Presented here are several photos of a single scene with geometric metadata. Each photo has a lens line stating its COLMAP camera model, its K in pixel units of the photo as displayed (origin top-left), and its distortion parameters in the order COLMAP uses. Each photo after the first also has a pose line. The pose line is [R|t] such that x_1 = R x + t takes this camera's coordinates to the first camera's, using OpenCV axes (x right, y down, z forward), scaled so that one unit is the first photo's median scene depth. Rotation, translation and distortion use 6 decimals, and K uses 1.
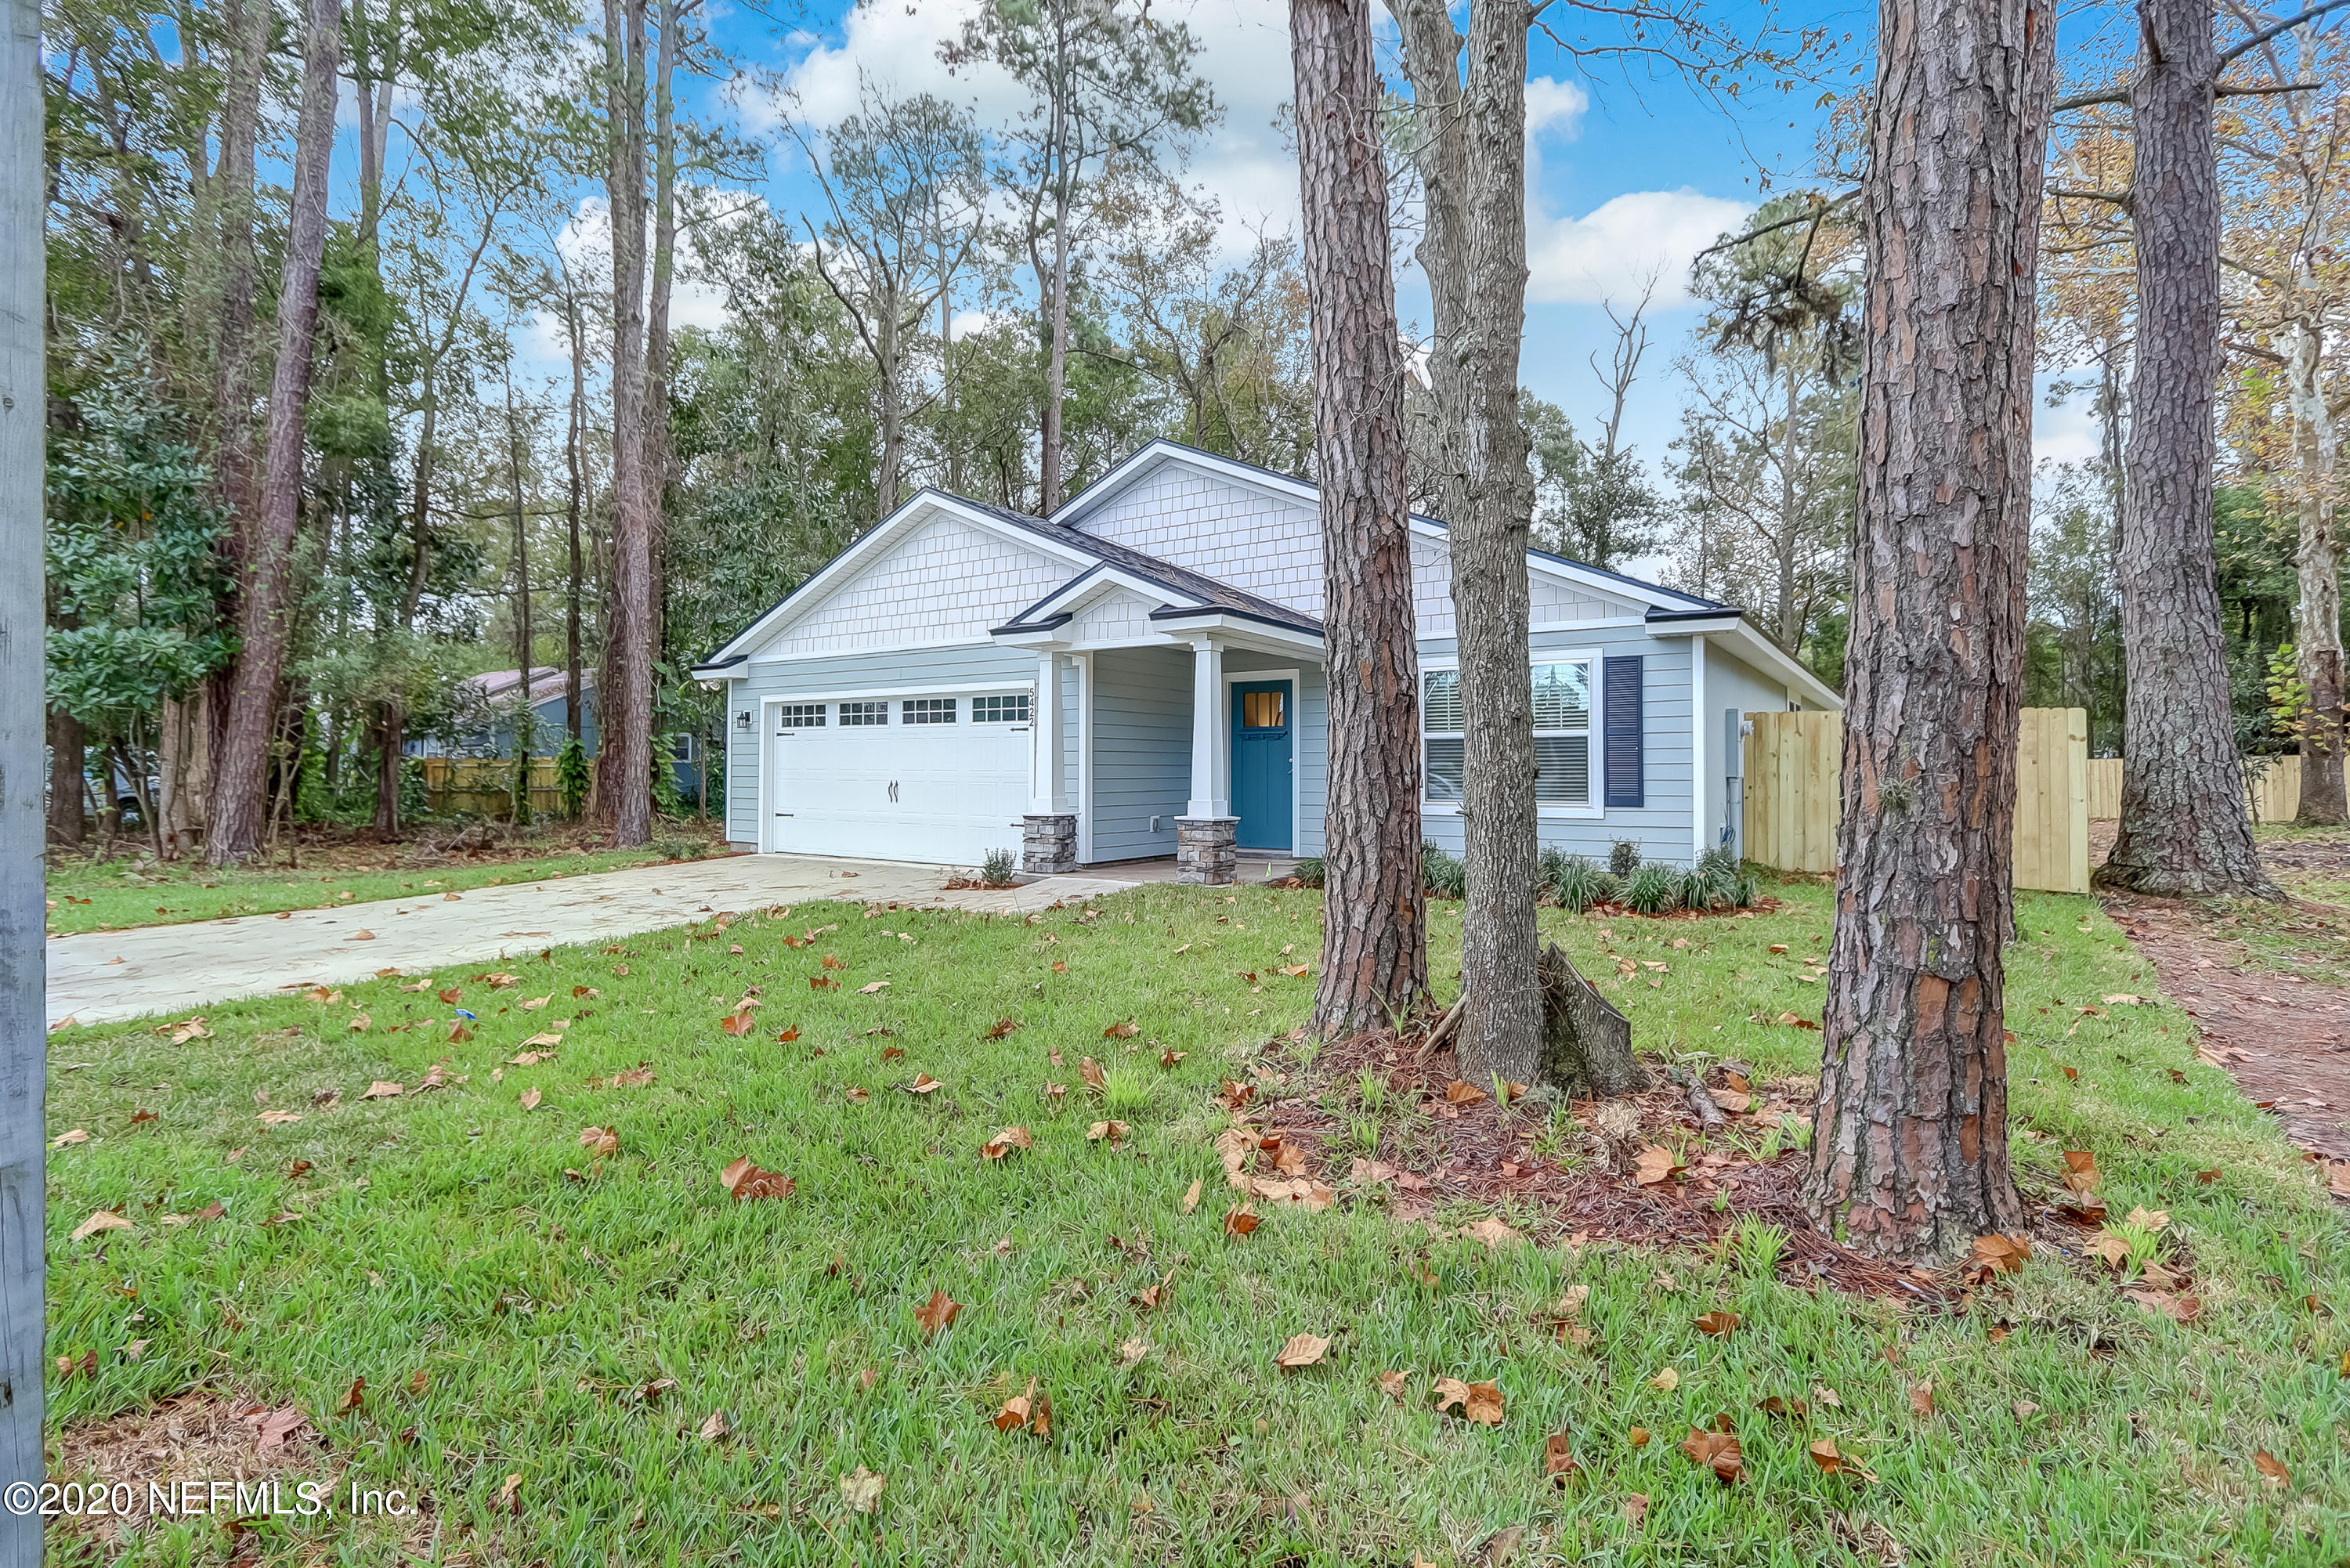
lens RADIAL K [[1130.7, 0, 1174.9], [0, 1130.7, 772.0], [0, 0, 1]] dist [0.020107, 0.000280]
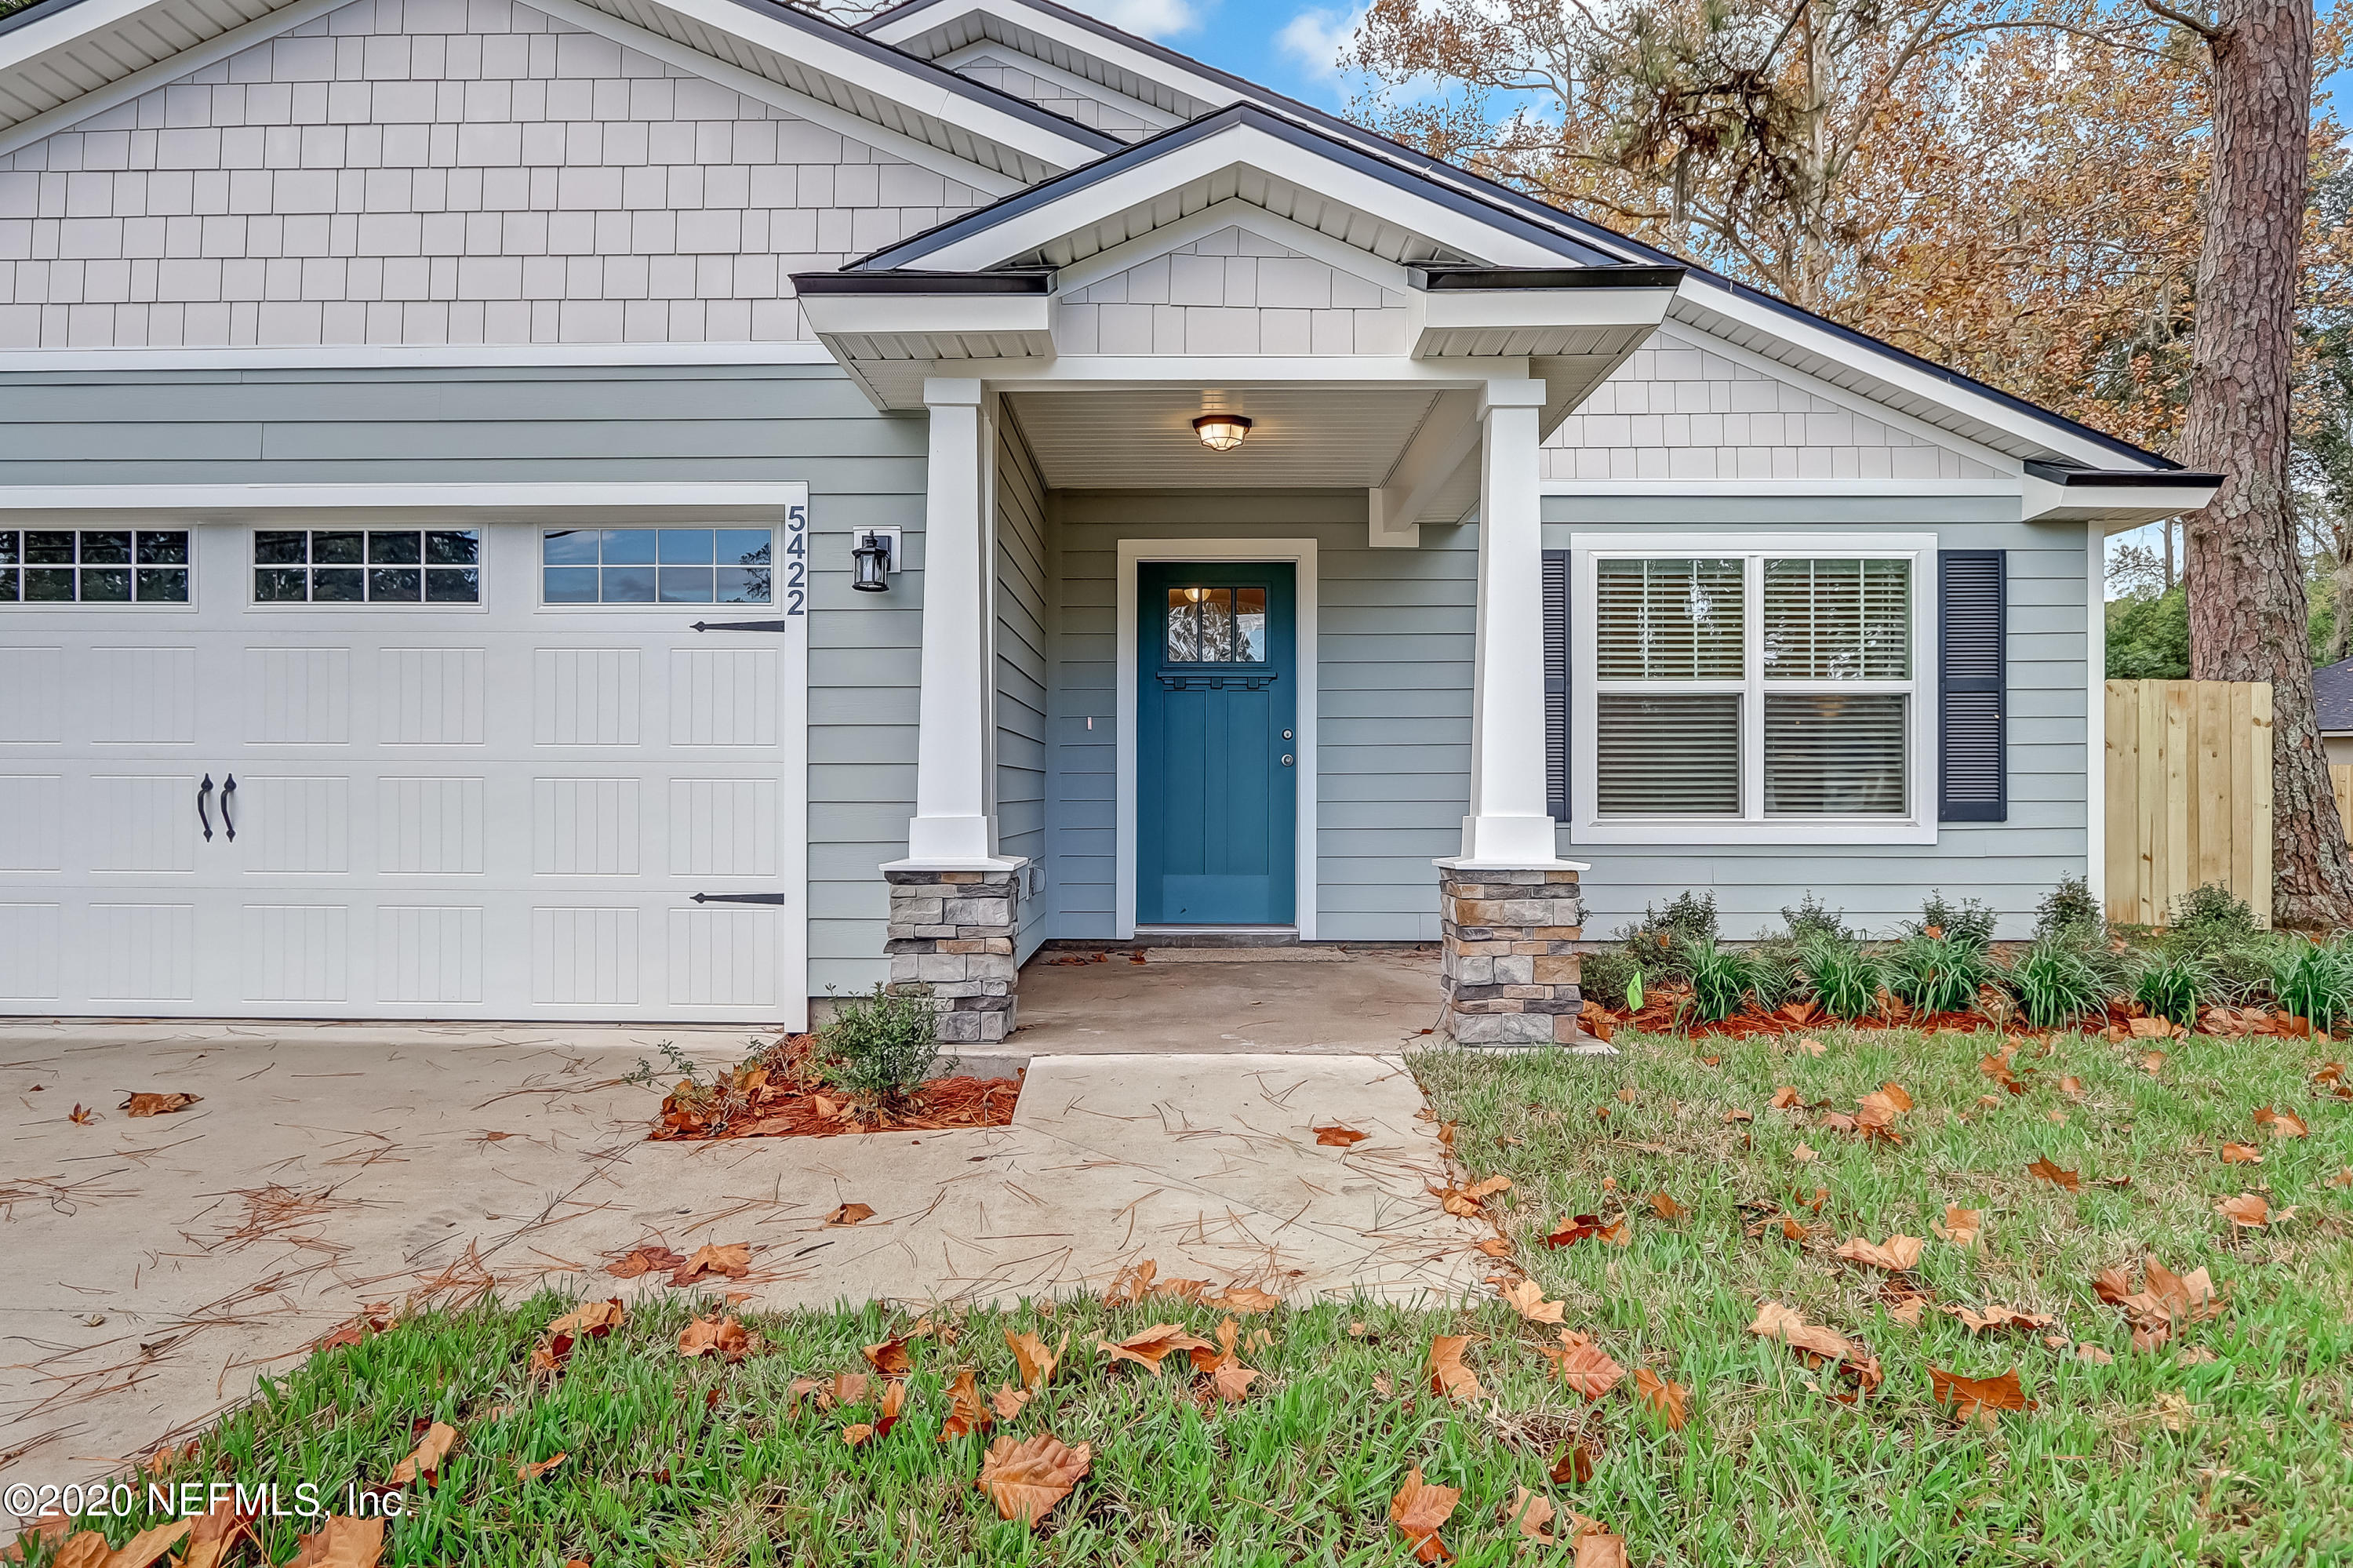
lens RADIAL K [[1326.6, 0, 1175.5], [0, 1326.6, 792.3], [0, 0, 1]] dist [0.014534, 0.001795]
pose [[0.840041, 0.000269, 0.542523, -0.271634], [-0.000479, 1.000000, 0.000247, 0.015533], [-0.542523, -0.000467, 0.840041, 0.633859]]
